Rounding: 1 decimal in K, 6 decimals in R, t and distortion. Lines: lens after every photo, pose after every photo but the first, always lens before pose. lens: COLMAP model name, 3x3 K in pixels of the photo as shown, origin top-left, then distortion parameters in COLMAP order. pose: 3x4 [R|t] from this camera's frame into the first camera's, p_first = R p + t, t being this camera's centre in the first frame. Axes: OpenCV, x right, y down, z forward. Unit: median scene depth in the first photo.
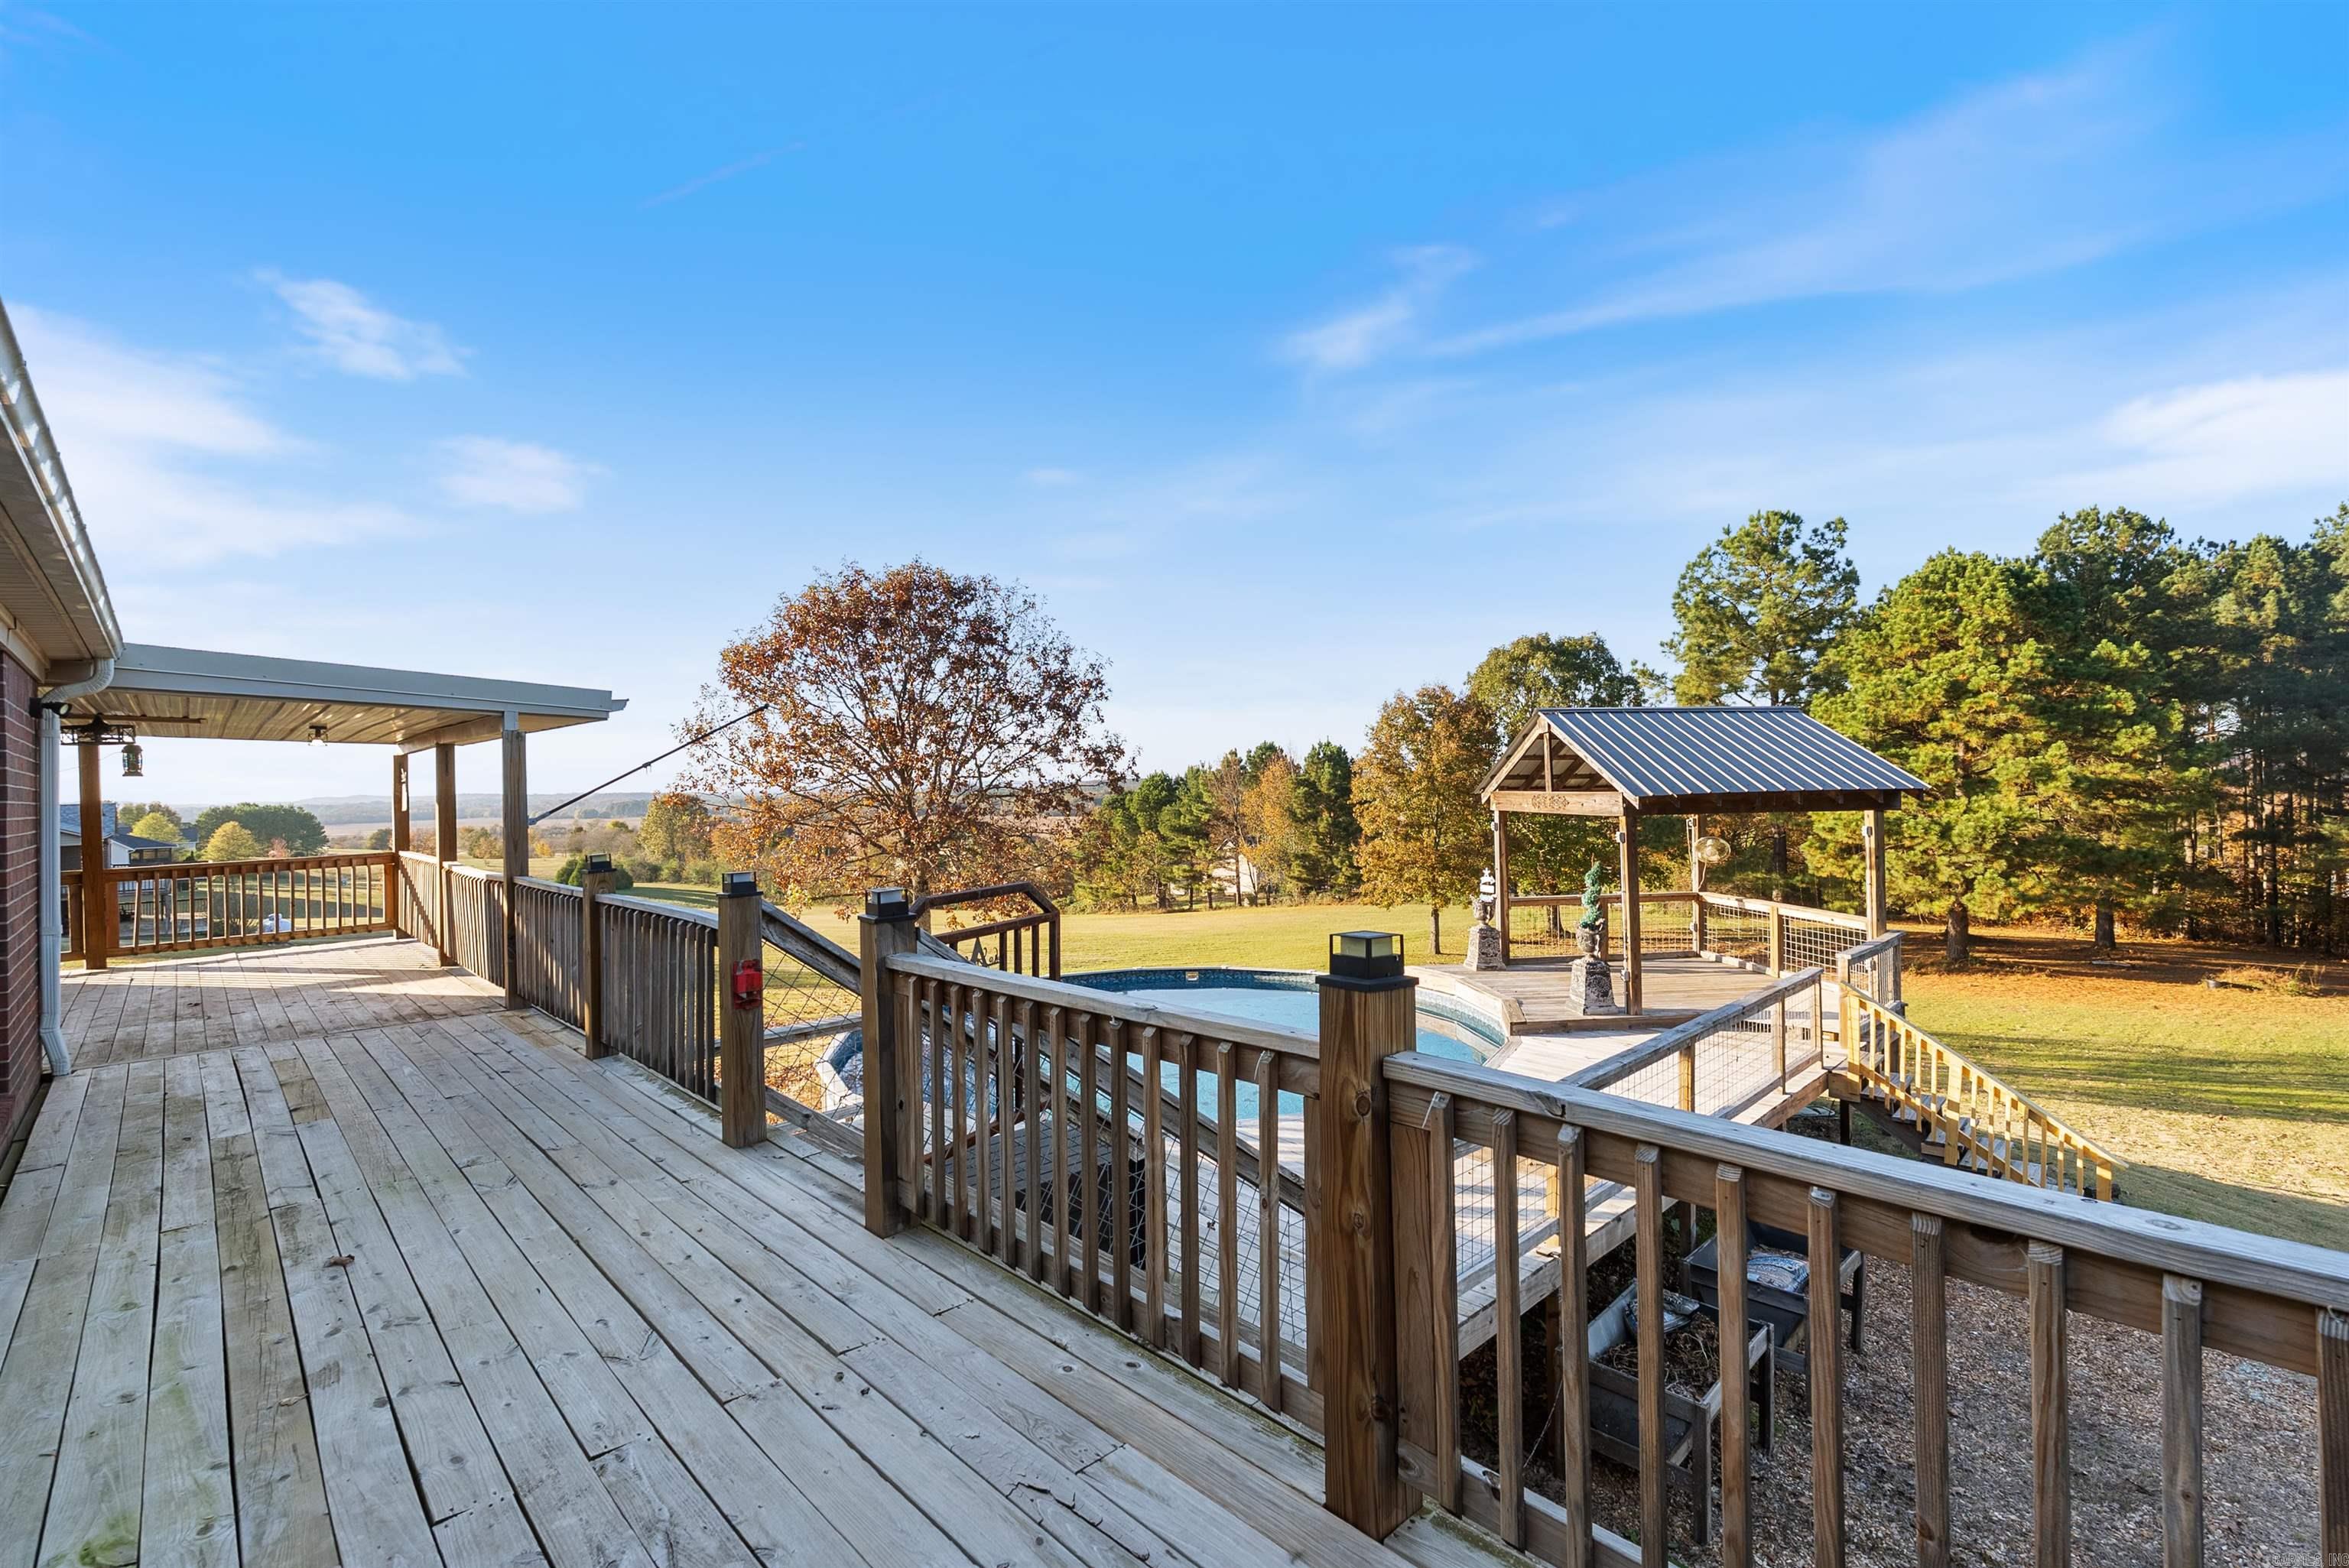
lens RADIAL K [[1035.5, 0, 1174.5], [0, 1035.5, 784.0], [0, 0, 1]] dist [-0.003596, -0.000171]
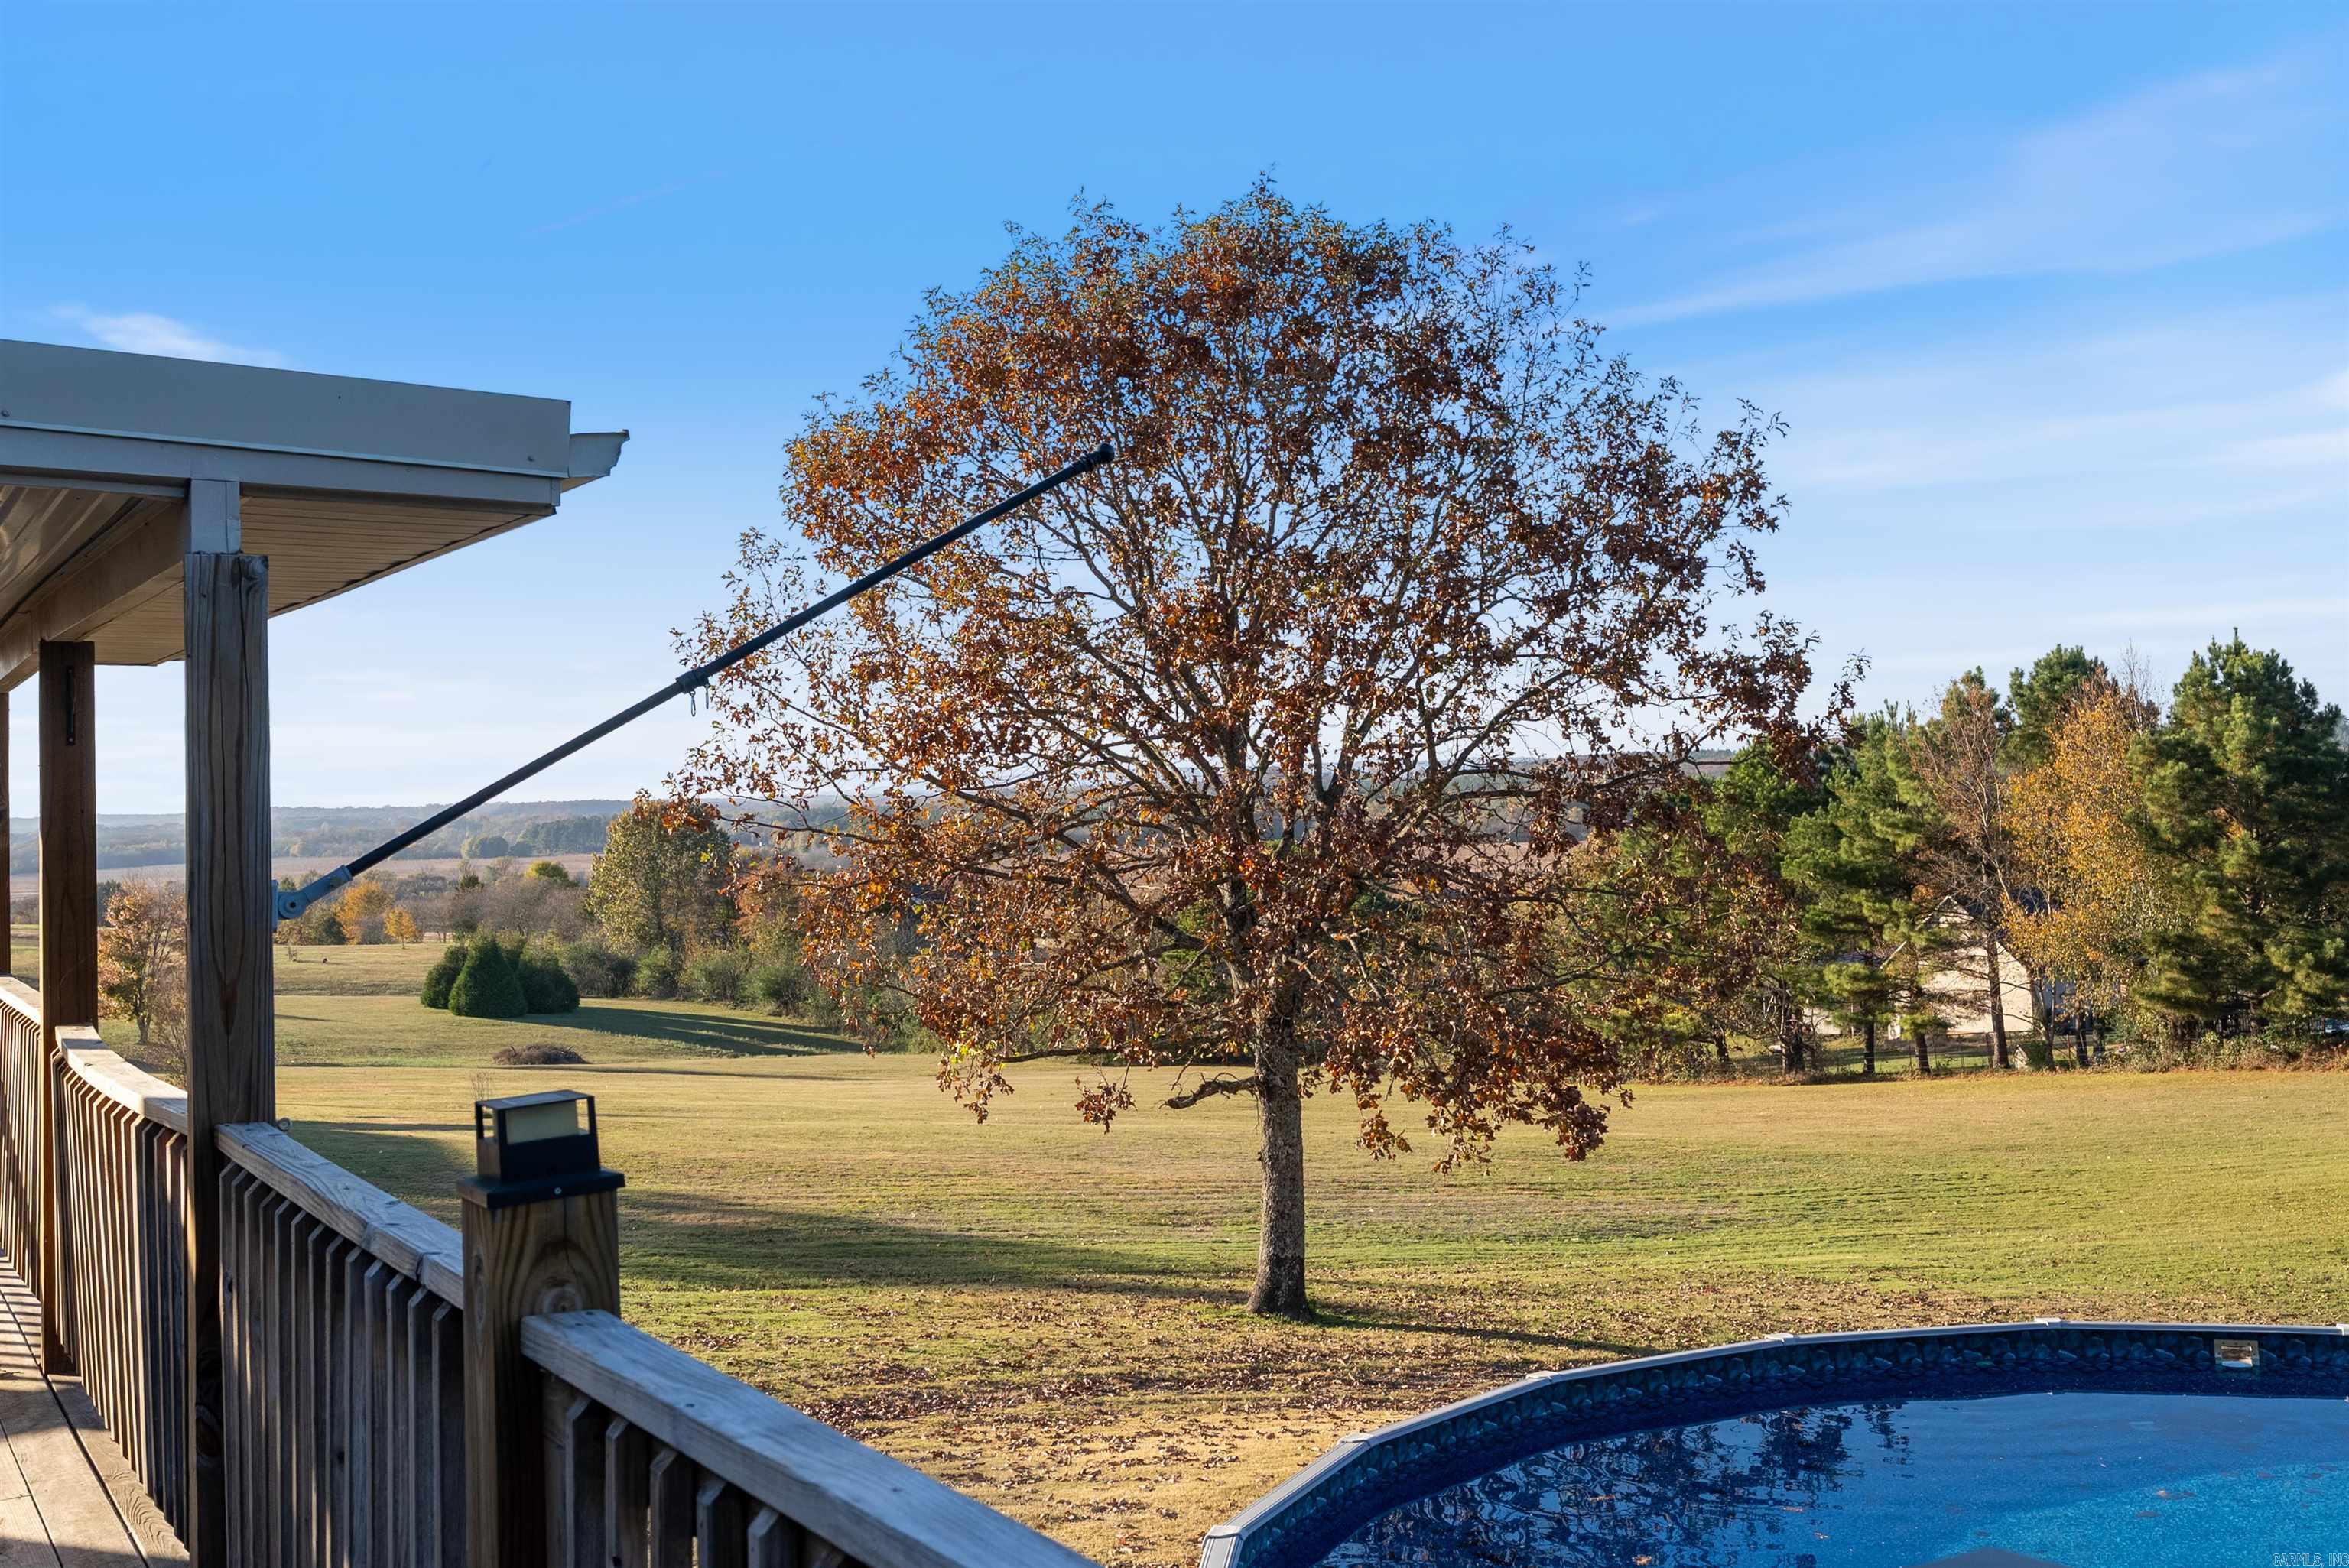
lens RADIAL K [[2434.8, 0, 1241.8], [0, 2434.8, 665.9], [0, 0, 1]] dist [0.004531, 0.010983]
pose [[0.976637, -0.025686, -0.213357, -0.062044], [0.016893, 0.998935, -0.042931, 0.001539], [0.214233, 0.038324, 0.976031, 0.109578]]
